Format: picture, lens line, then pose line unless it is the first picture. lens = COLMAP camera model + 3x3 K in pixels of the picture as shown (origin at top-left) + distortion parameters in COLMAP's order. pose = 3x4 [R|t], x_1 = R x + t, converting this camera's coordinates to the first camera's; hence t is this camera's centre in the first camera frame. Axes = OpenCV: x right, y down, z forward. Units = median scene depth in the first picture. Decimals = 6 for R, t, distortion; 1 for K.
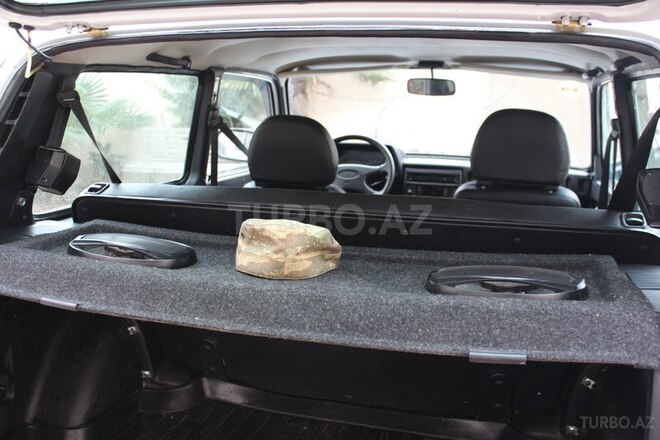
lens RADIAL K [[667.0, 0, 330.0], [0, 667.0, 220.0], [0, 0, 1]] dist [-0.081702, 0.025619]
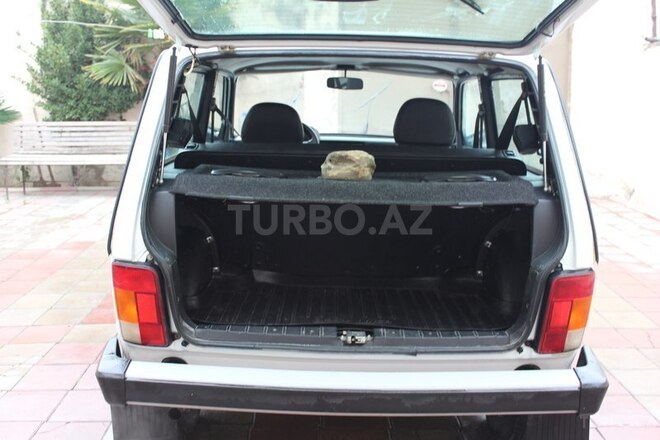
lens RADIAL K [[667.0, 0, 330.0], [0, 667.0, 220.0], [0, 0, 1]] dist [-0.081702, 0.025619]
pose [[0.963962, -0.044383, 0.262311, -0.293426], [0.042847, 0.999015, 0.011574, 0.078128], [-0.262566, 0.000083, 0.964914, -0.386833]]
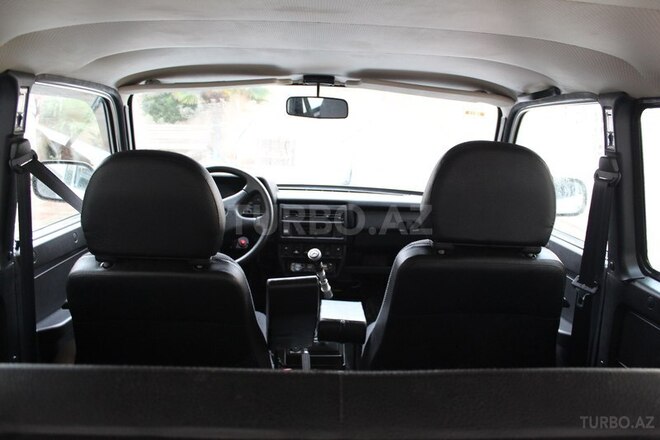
lens RADIAL K [[571.3, 0, 330.0], [0, 571.3, 220.0], [0, 0, 1]] dist [-0.142620, 0.325248]
pose [[0.949794, -0.044518, 0.309694, -0.061730], [0.042833, 0.999007, 0.012240, -0.081263], [-0.309931, 0.001640, 0.950758, 0.382069]]
